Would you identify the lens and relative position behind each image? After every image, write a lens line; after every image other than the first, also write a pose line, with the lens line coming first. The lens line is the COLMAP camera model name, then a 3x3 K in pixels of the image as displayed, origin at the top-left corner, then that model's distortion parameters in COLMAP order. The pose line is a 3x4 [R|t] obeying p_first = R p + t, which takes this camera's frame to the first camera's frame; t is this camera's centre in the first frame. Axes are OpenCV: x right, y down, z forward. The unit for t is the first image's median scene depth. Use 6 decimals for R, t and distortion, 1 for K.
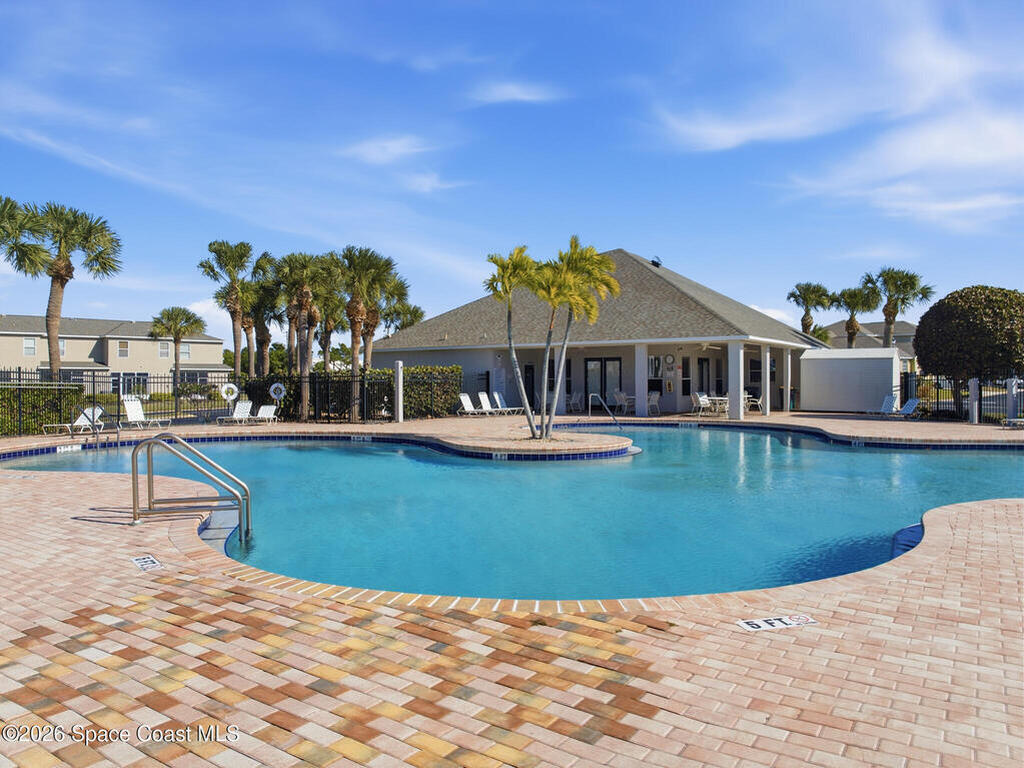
lens RADIAL K [[720.6, 0, 516.1], [0, 720.6, 379.9], [0, 0, 1]] dist [-0.037556, 0.002825]
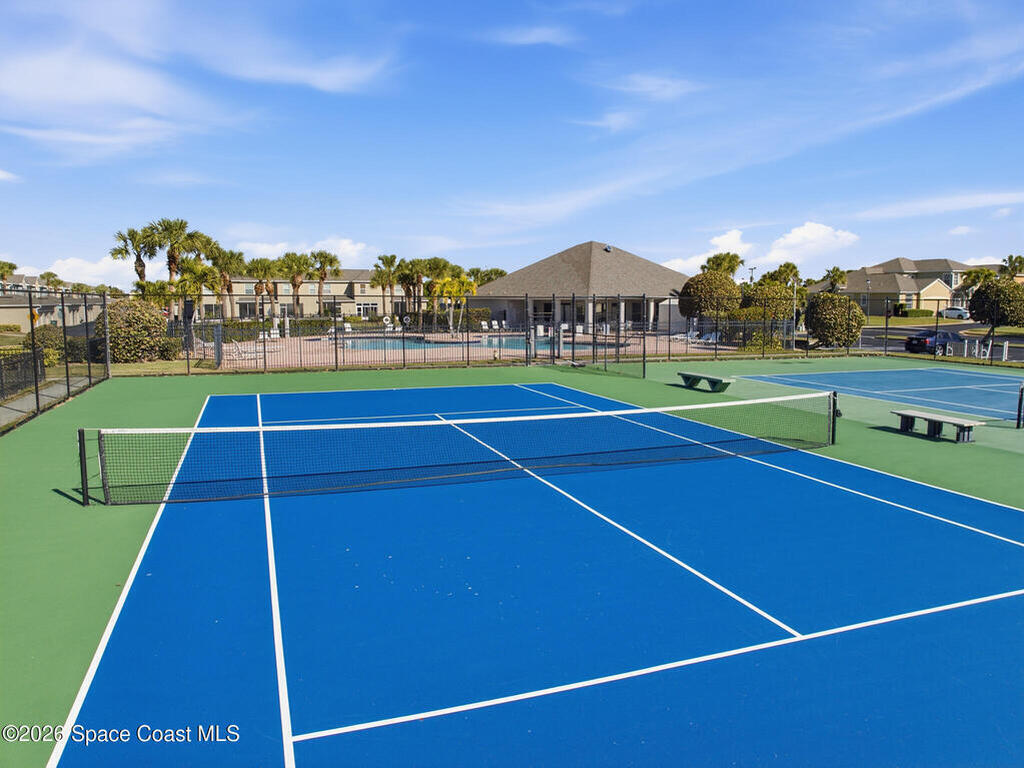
lens RADIAL K [[720.6, 0, 516.1], [0, 720.6, 379.9], [0, 0, 1]] dist [-0.037556, 0.002825]
pose [[0.947361, 0.033705, -0.318388, 0.749146], [0.003248, 0.993380, 0.114825, -0.056895], [0.320151, -0.109815, 0.940980, -1.103433]]
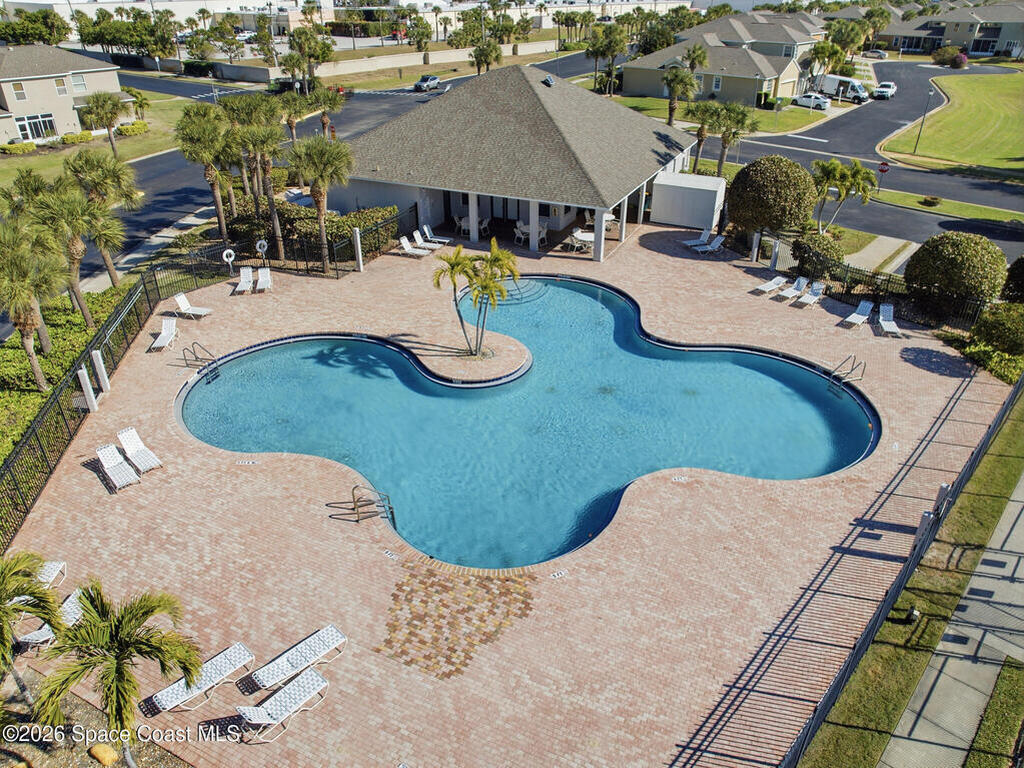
lens RADIAL K [[720.6, 0, 516.1], [0, 720.6, 379.9], [0, 0, 1]] dist [-0.037556, 0.002825]
pose [[0.989116, -0.069732, 0.129567, -0.057603], [-0.002968, 0.870935, 0.491390, -0.416613], [-0.147110, -0.486426, 0.861248, -0.319427]]
